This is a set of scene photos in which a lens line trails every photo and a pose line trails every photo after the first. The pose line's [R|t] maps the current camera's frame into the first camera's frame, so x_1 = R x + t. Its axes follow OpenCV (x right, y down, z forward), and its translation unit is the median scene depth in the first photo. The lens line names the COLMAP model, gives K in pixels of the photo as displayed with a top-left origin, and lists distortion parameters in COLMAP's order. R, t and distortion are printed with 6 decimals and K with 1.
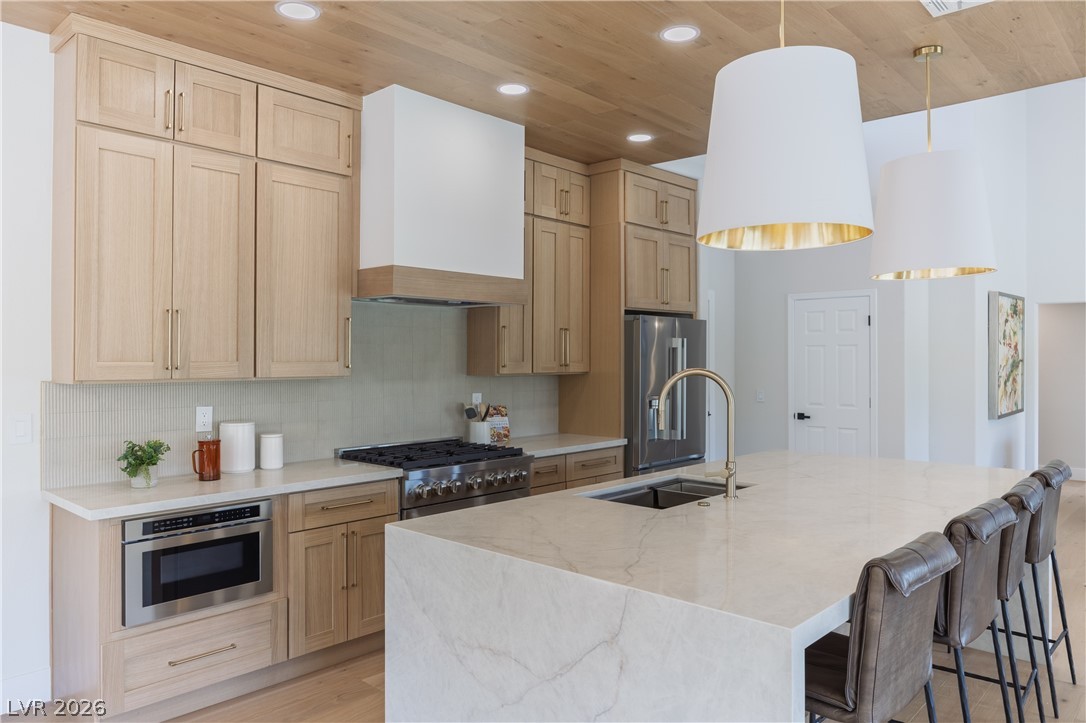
lens RADIAL K [[752.3, 0, 555.7], [0, 752.3, 357.1], [0, 0, 1]] dist [-0.008917, -0.001249]
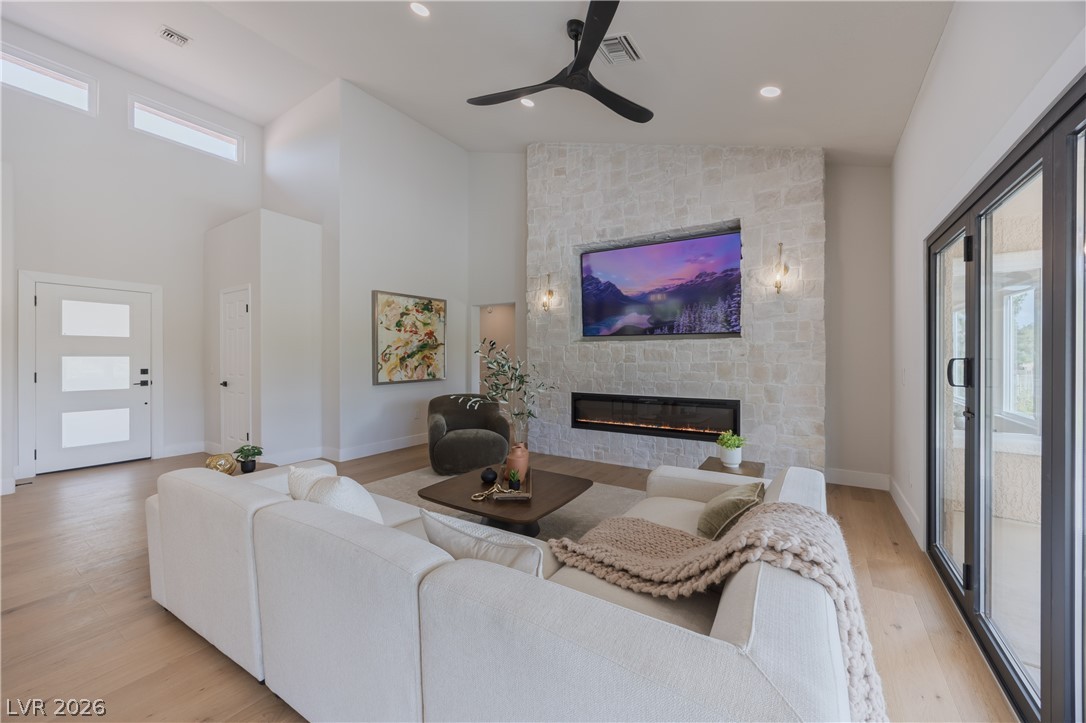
lens RADIAL K [[412.8, 0, 544.5], [0, 412.8, 358.9], [0, 0, 1]] dist [-0.001430, -0.000198]
pose [[0.987019, 0.001667, 0.160597, 1.372857], [-0.002615, 0.999980, 0.005695, 0.055320], [-0.160584, -0.006041, 0.987004, 0.391063]]
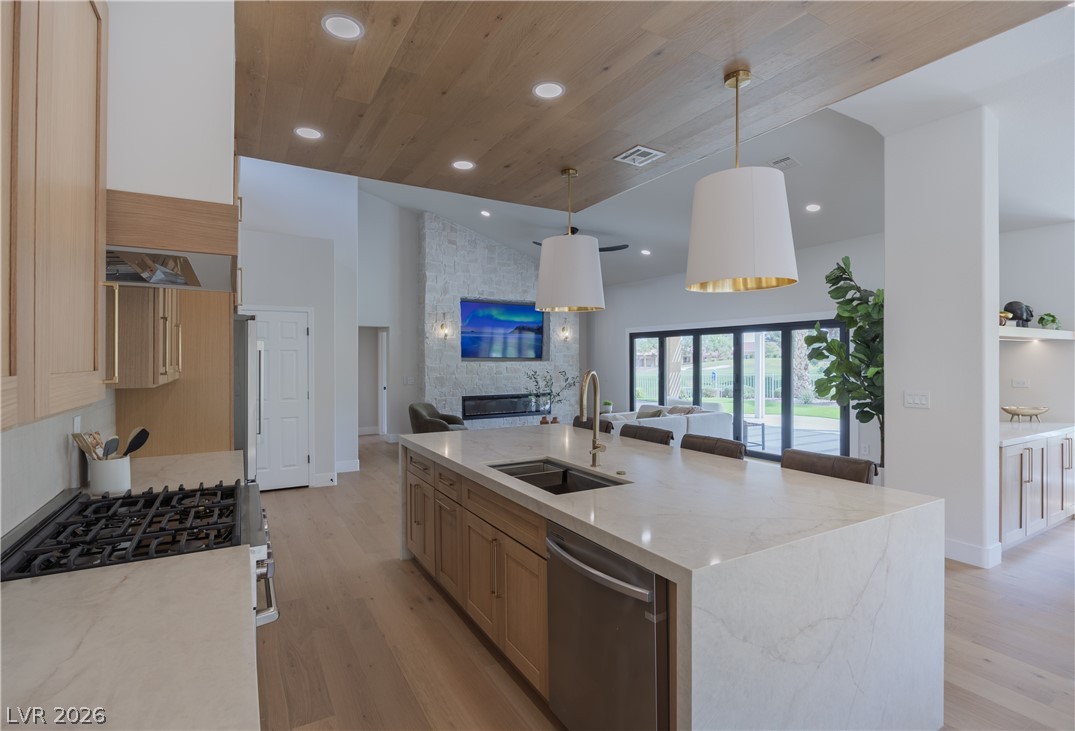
lens RADIAL K [[512.7, 0, 537.5], [0, 512.7, 365.5], [0, 0, 1]] dist [-0.001590, -0.000181]
pose [[0.311001, -0.008906, 0.950368, -0.493718], [-0.000760, 0.999953, 0.009619, 0.001888], [-0.950409, -0.003714, 0.310979, 0.595181]]
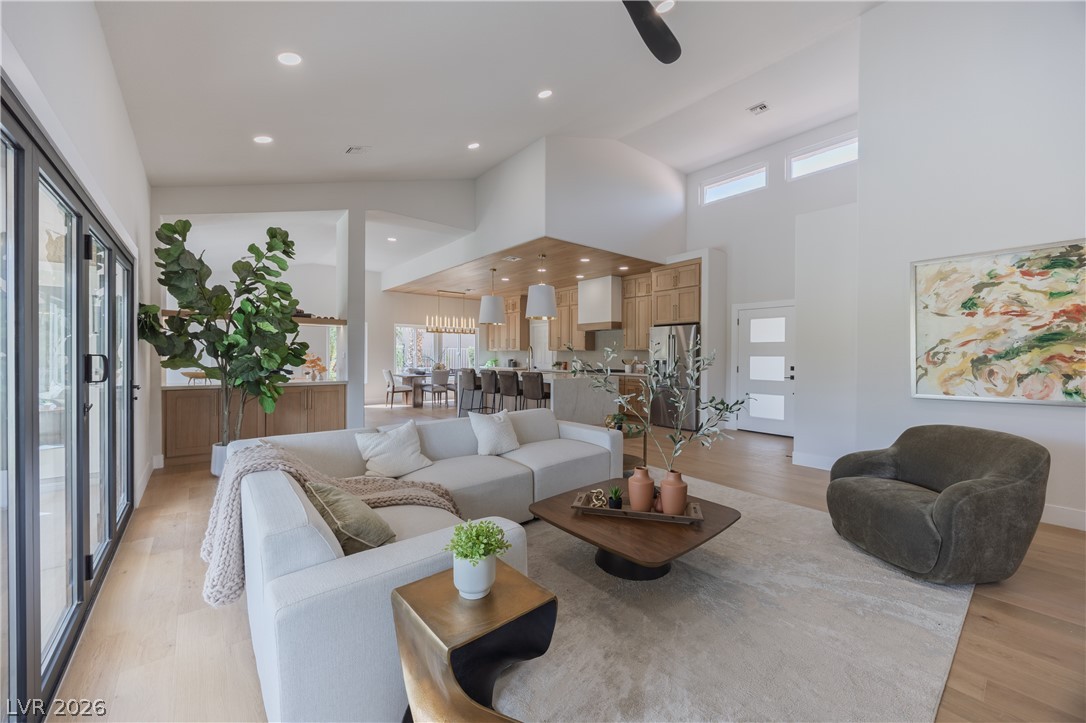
lens RADIAL K [[416.8, 0, 543.3], [0, 416.8, 358.6], [0, 0, 1]] dist [-0.000374, -0.000276]
pose [[-0.148889, 0.008616, -0.988816, 2.097690], [-0.001820, 0.999958, 0.008987, 0.053376], [0.988852, 0.003138, -0.148867, 1.109017]]
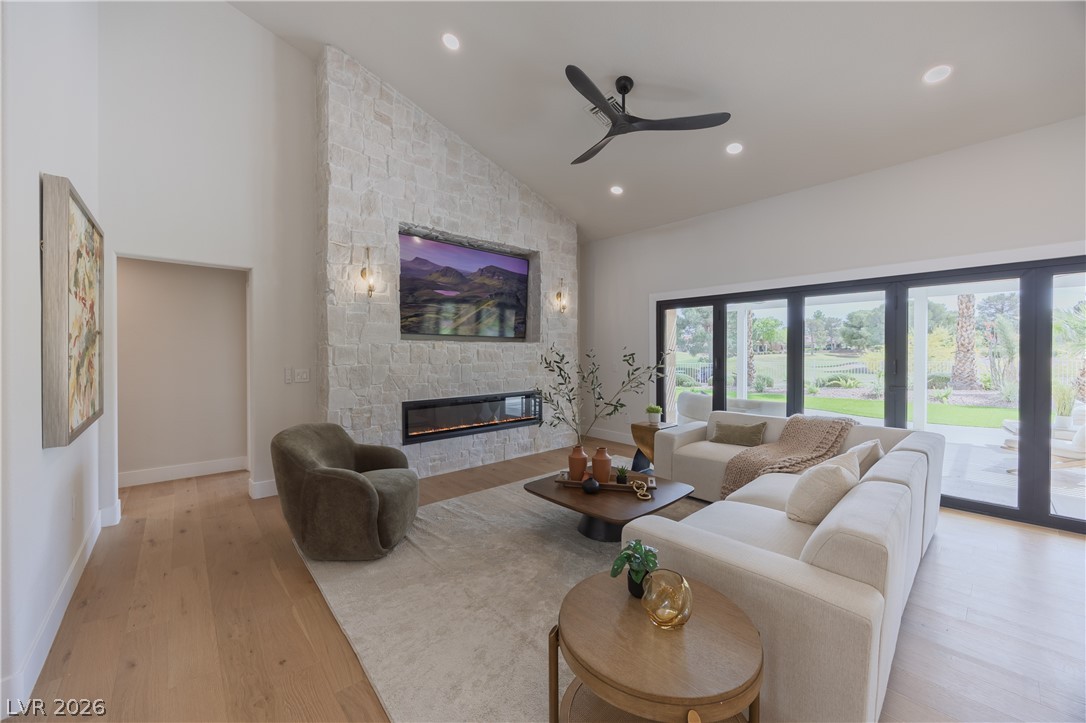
lens RADIAL K [[416.8, 0, 543.3], [0, 416.8, 358.6], [0, 0, 1]] dist [-0.000374, -0.000276]
pose [[0.110969, -0.012344, 0.993747, 0.637617], [-0.002427, 0.999917, 0.012692, 0.041660], [-0.993821, -0.003820, 0.110929, 1.190520]]
